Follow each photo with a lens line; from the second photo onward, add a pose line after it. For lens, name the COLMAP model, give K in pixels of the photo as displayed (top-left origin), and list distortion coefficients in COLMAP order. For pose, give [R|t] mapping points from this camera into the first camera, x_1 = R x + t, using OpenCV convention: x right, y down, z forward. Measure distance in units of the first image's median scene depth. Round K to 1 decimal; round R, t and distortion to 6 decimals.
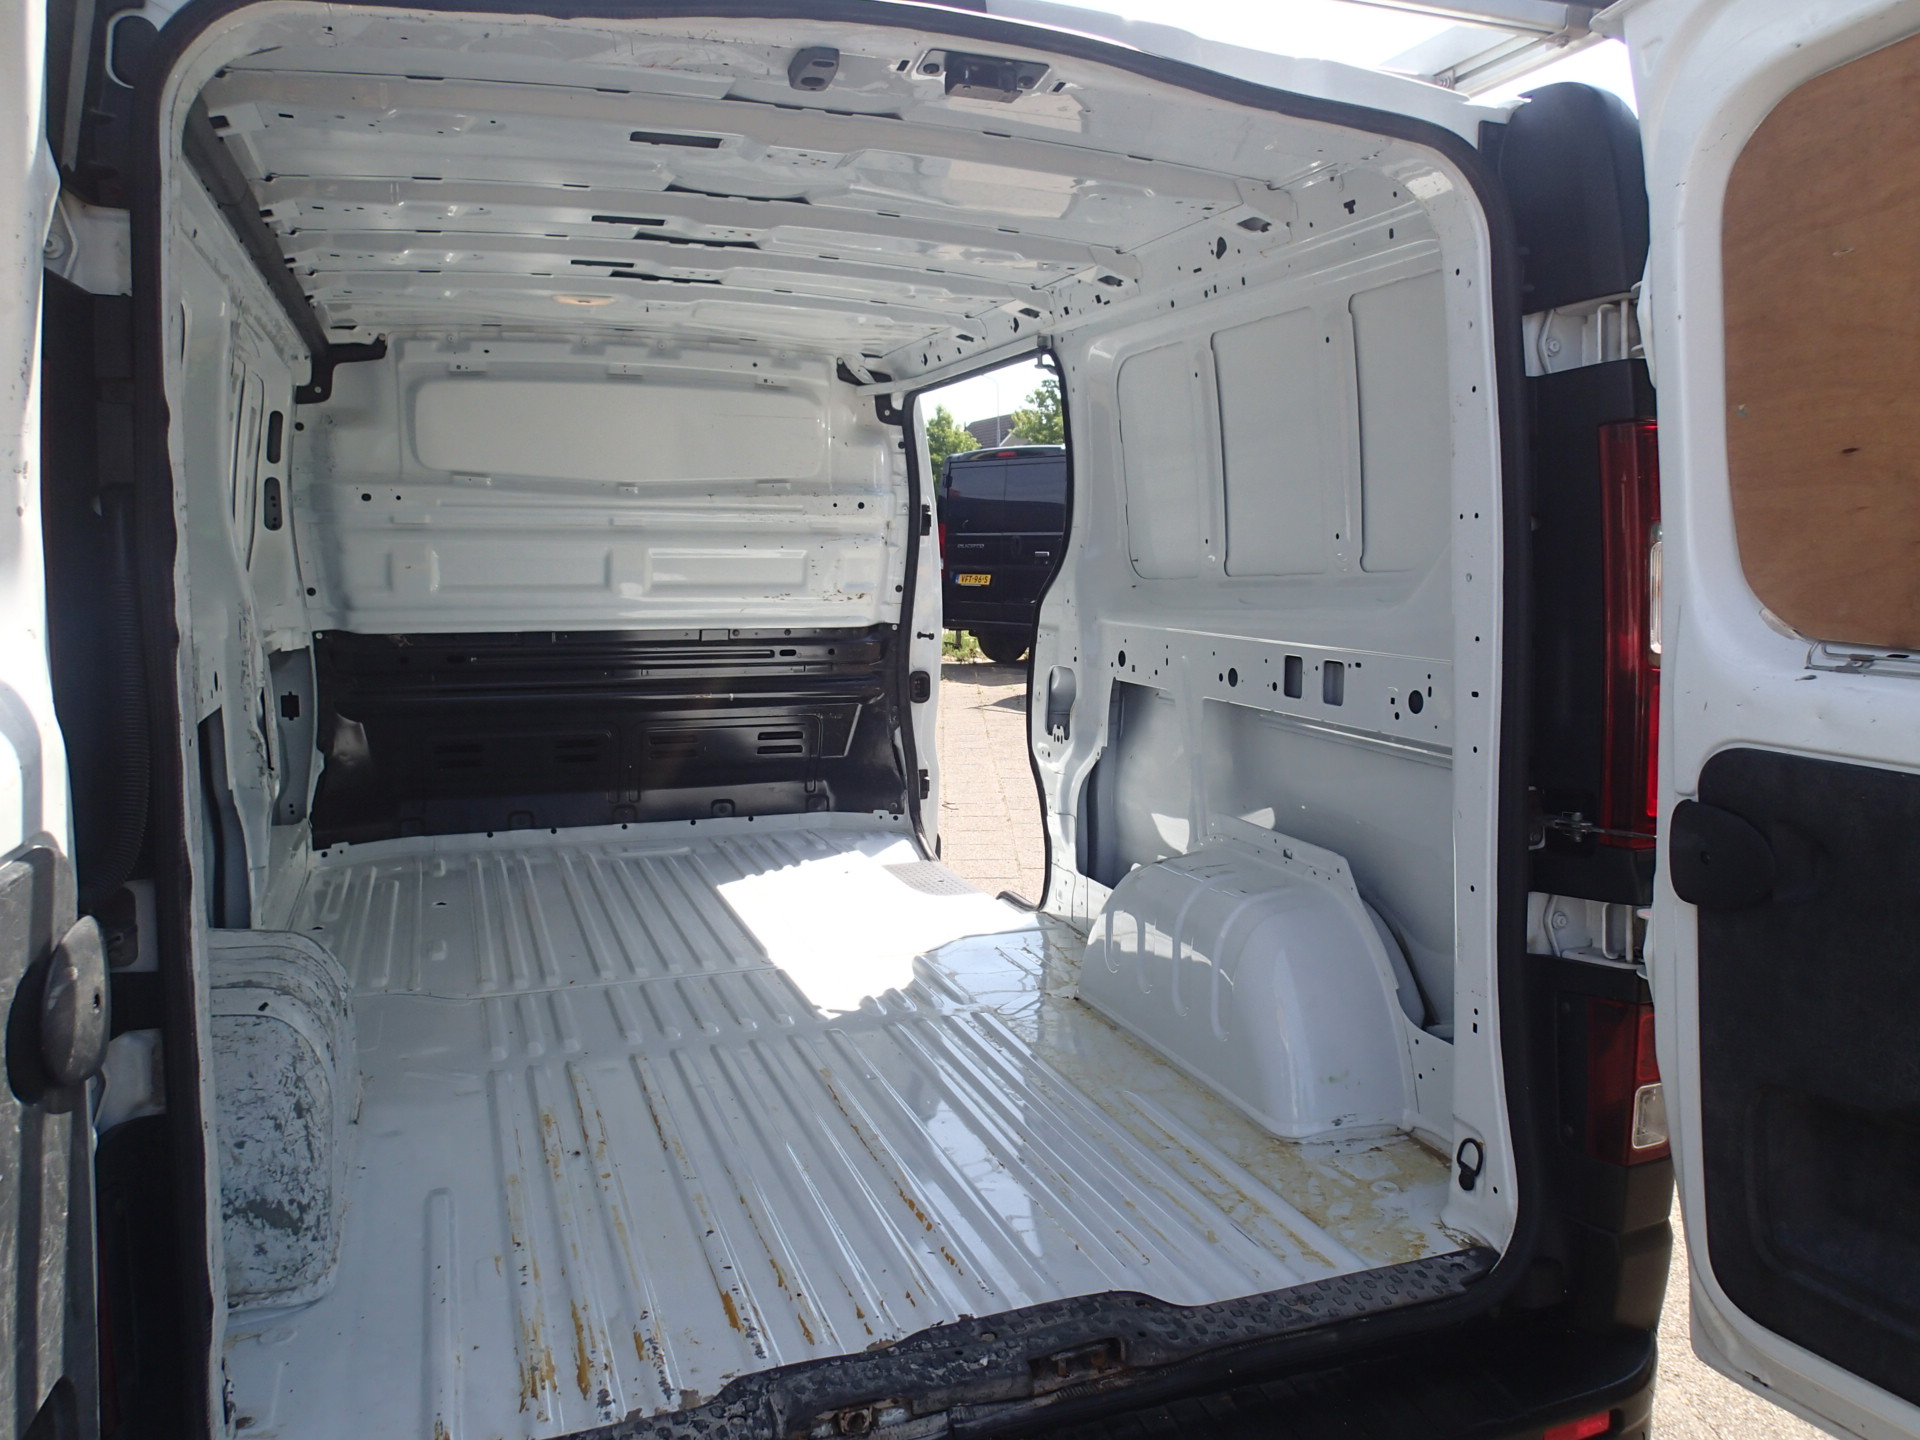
lens RADIAL K [[1434.0, 0, 976.7], [0, 1434.0, 715.5], [0, 0, 1]] dist [0.001198, 0.000791]
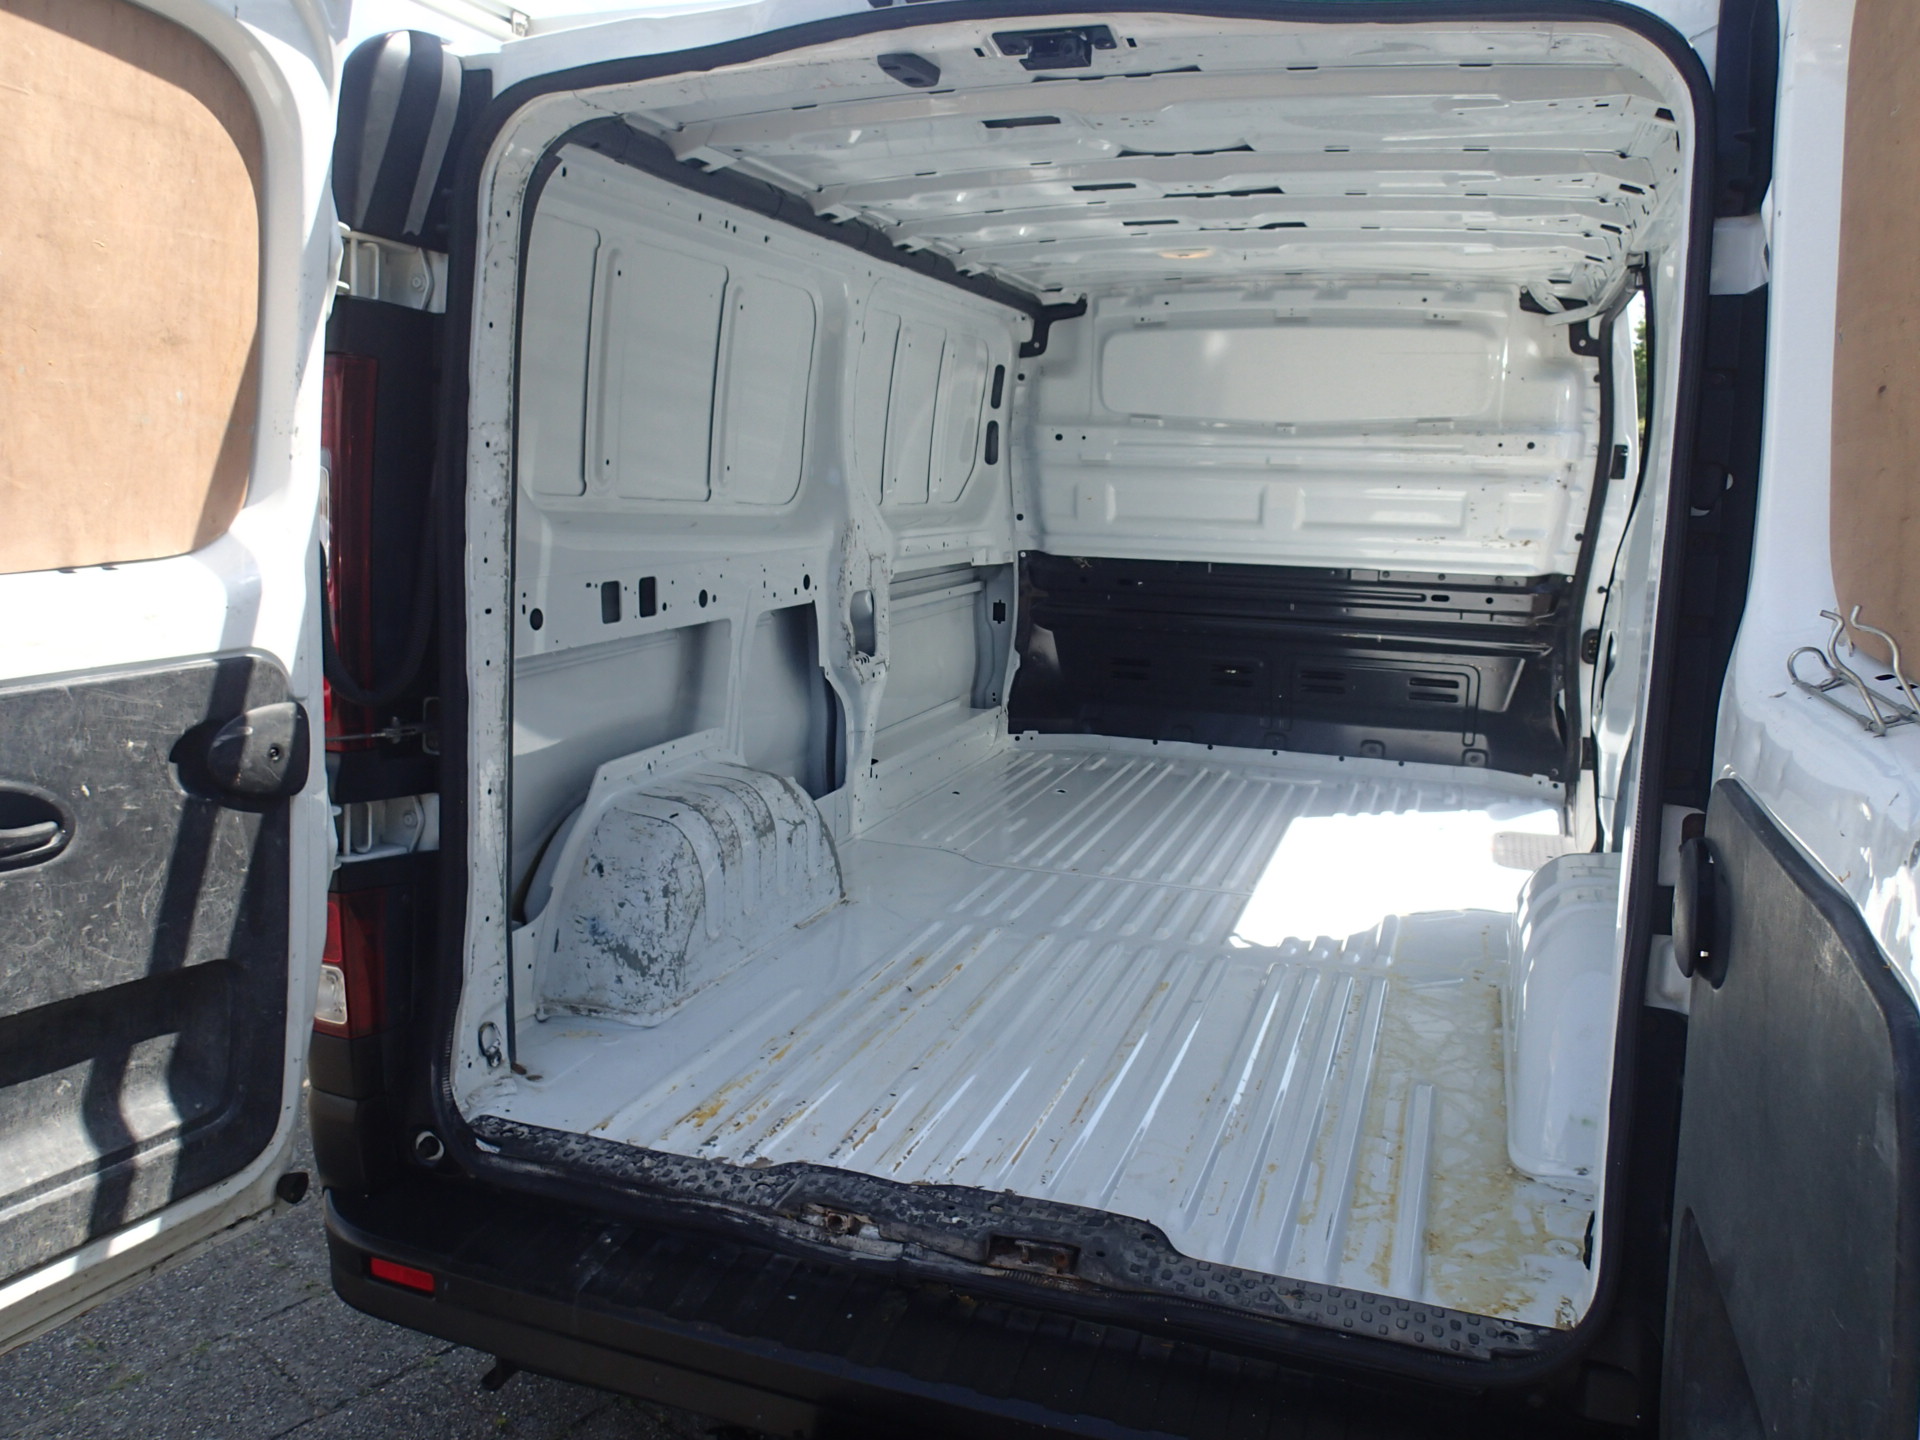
lens RADIAL K [[1429.5, 0, 969.0], [0, 1429.5, 715.2], [0, 0, 1]] dist [0.002993, -0.006029]
pose [[0.768518, 0.122641, -0.627965, 0.265524], [-0.093886, 0.992450, 0.078924, -0.012845], [0.632903, -0.001697, 0.774229, 0.054726]]
